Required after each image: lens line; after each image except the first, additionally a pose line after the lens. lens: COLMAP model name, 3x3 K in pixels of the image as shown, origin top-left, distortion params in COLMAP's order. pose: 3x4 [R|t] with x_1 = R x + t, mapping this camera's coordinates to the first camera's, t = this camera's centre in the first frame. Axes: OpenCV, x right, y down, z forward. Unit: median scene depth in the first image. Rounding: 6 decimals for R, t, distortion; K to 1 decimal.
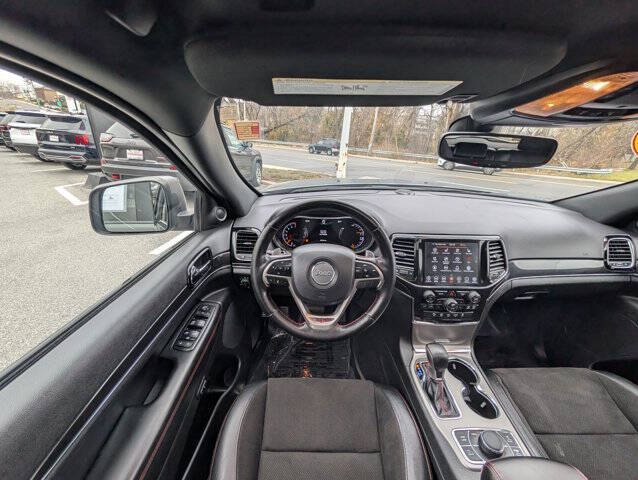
lens RADIAL K [[242.4, 0, 318.4], [0, 242.4, 238.9], [0, 0, 1]] dist [0.003889, 0.000061]
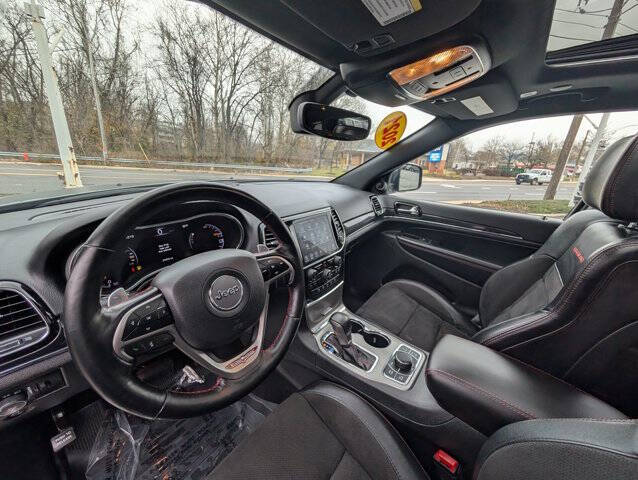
lens RADIAL K [[242.4, 0, 318.4], [0, 242.4, 238.9], [0, 0, 1]] dist [0.003889, 0.000061]
pose [[0.625799, -0.258452, 0.735920, -0.224727], [0.281046, 0.954846, 0.096347, 0.006114], [-0.727591, 0.146534, 0.670178, 0.283218]]
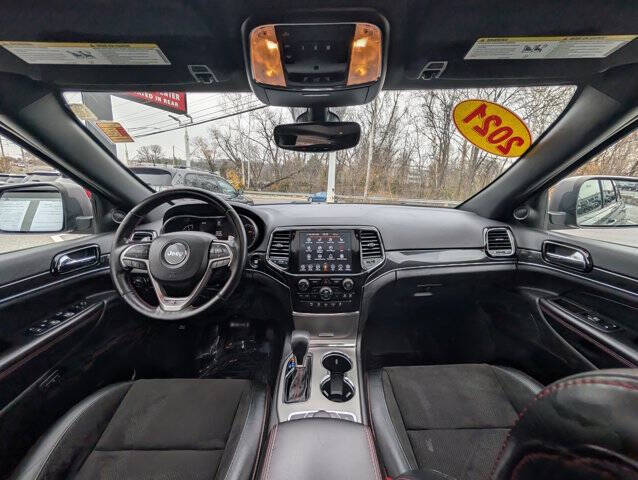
lens RADIAL K [[242.4, 0, 318.4], [0, 242.4, 238.9], [0, 0, 1]] dist [0.003889, 0.000061]
pose [[0.999453, -0.031570, -0.009888, 0.524198], [0.029084, 0.980931, -0.192166, 0.240610], [0.015766, 0.191773, 0.981313, -0.024584]]
